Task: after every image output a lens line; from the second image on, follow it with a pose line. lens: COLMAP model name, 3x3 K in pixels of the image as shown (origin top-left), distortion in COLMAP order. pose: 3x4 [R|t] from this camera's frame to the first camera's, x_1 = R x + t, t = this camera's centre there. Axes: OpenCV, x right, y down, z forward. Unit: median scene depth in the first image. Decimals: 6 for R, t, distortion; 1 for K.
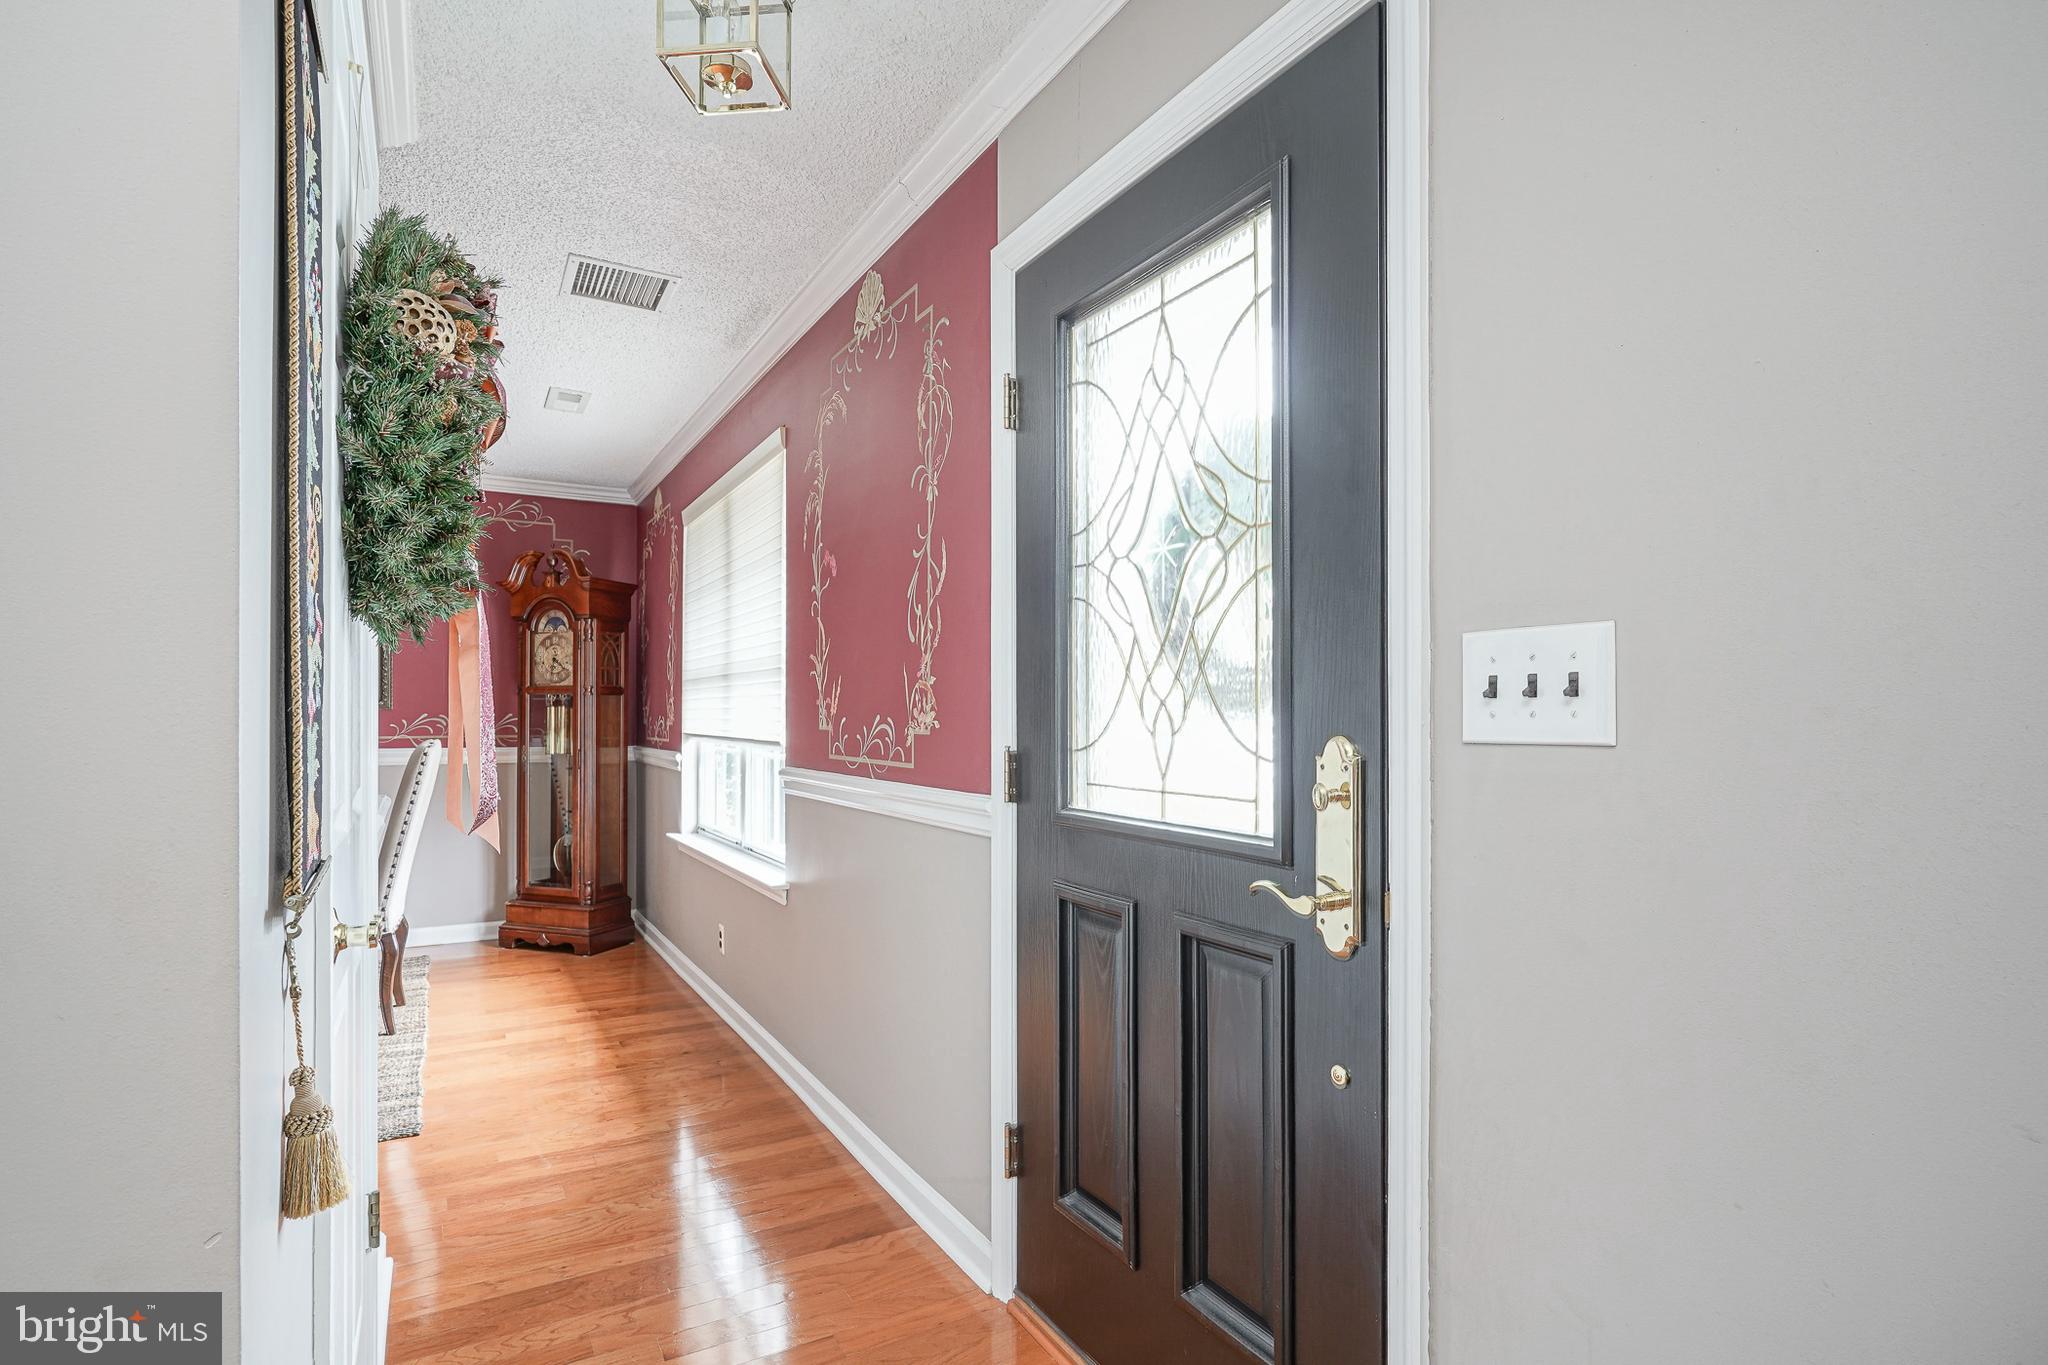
lens RADIAL K [[995.6, 0, 977.3], [0, 995.6, 722.9], [0, 0, 1]] dist [0.005949, -0.000276]
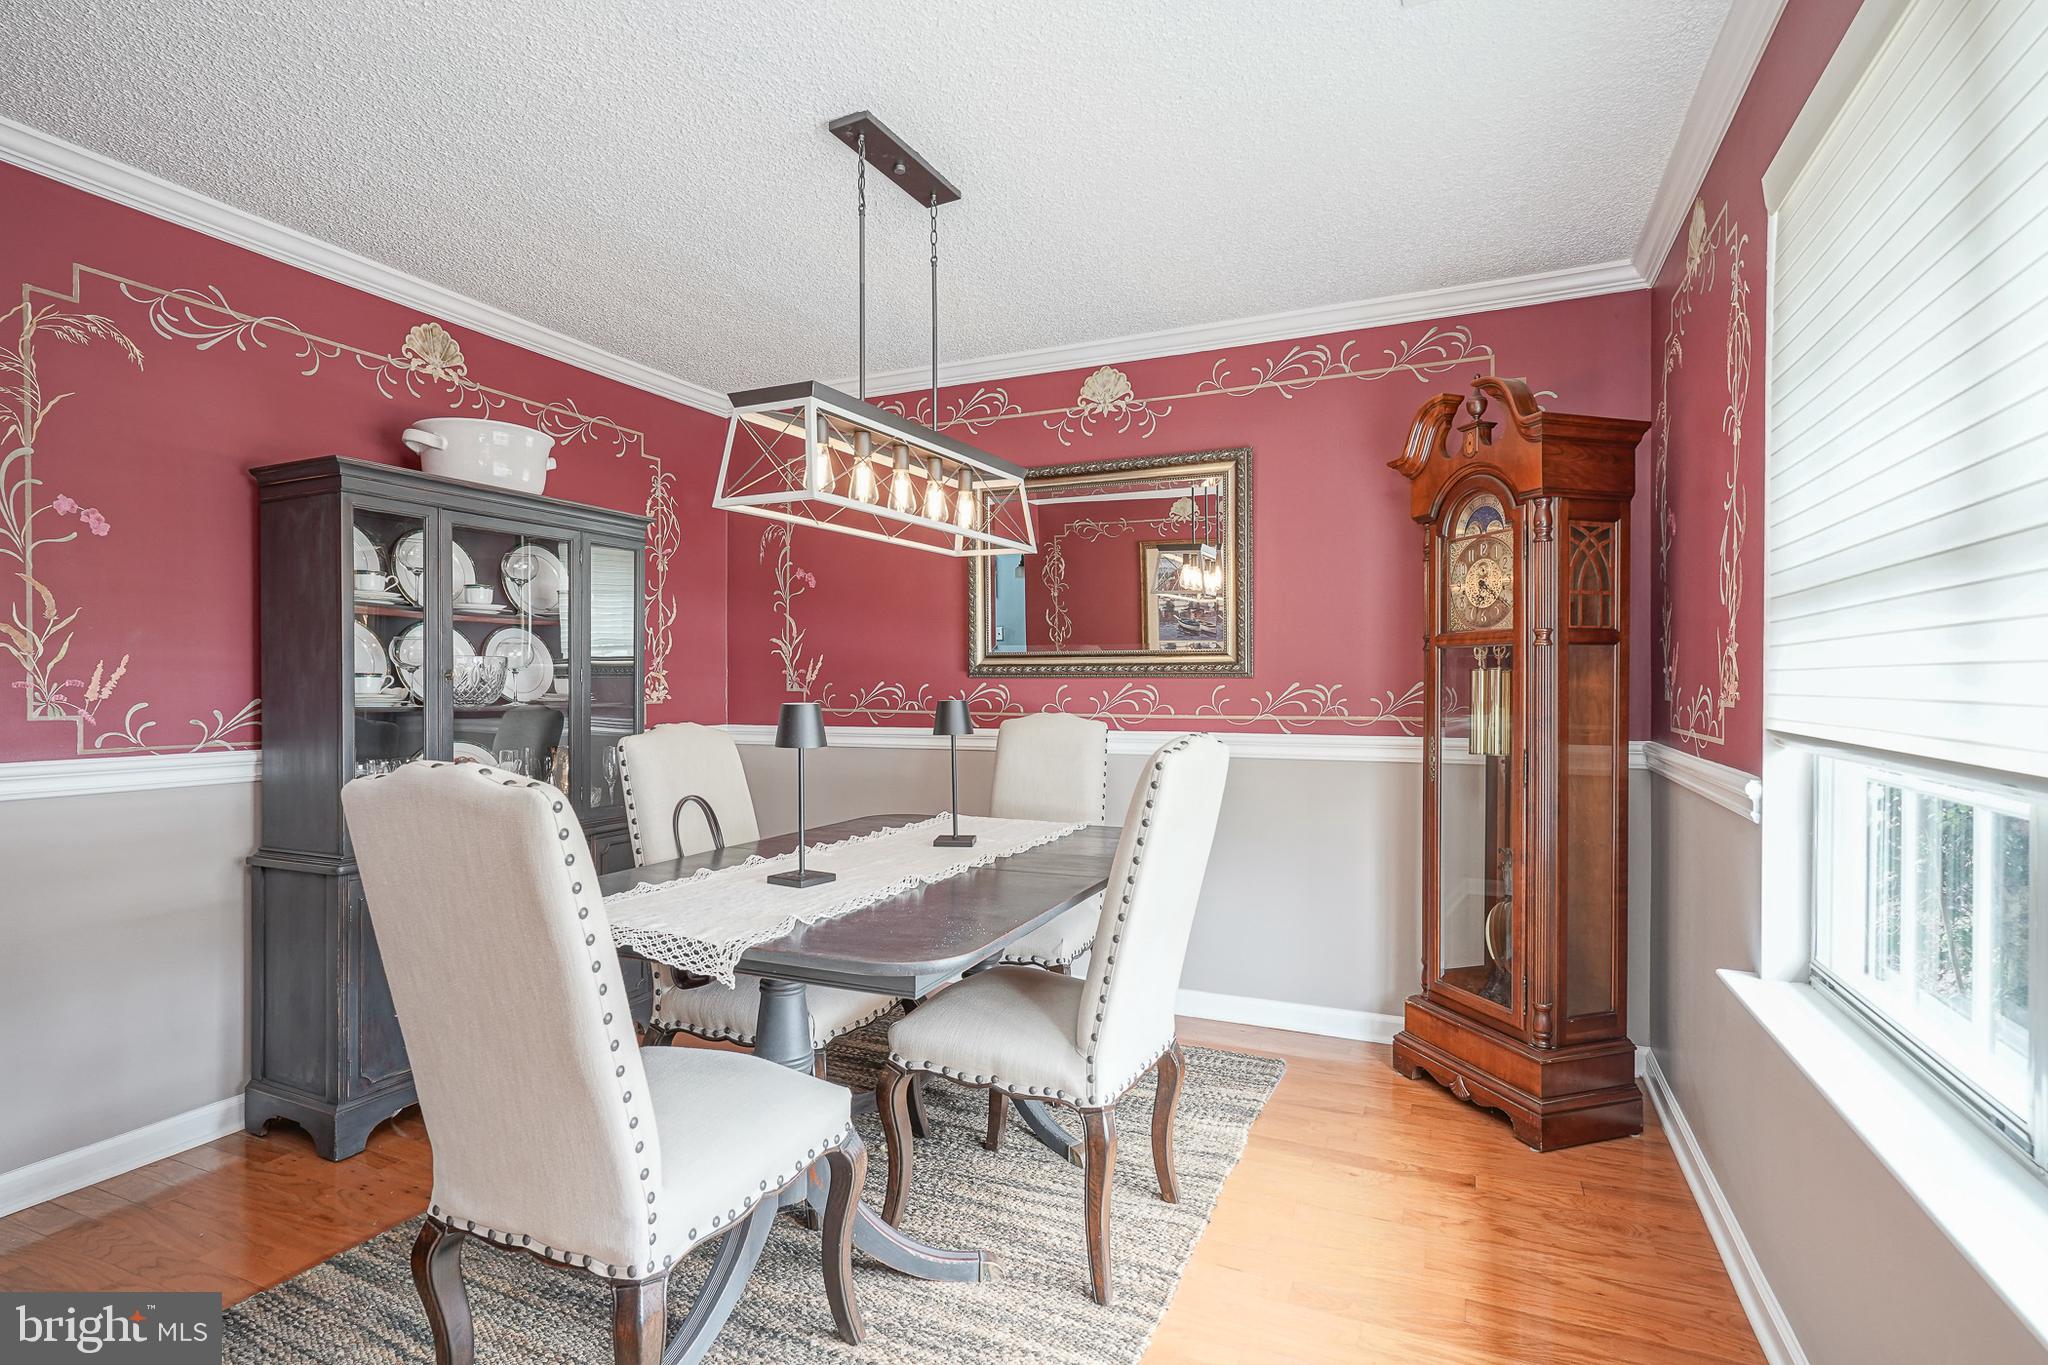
lens RADIAL K [[995.6, 0, 1016.0], [0, 995.6, 692.2], [0, 0, 1]] dist [0.005949, -0.000276]
pose [[0.611694, 0.003756, -0.791086, -0.143311], [0.001159, 0.999983, 0.005644, -0.006740], [0.791094, -0.004370, 0.611679, 0.454893]]
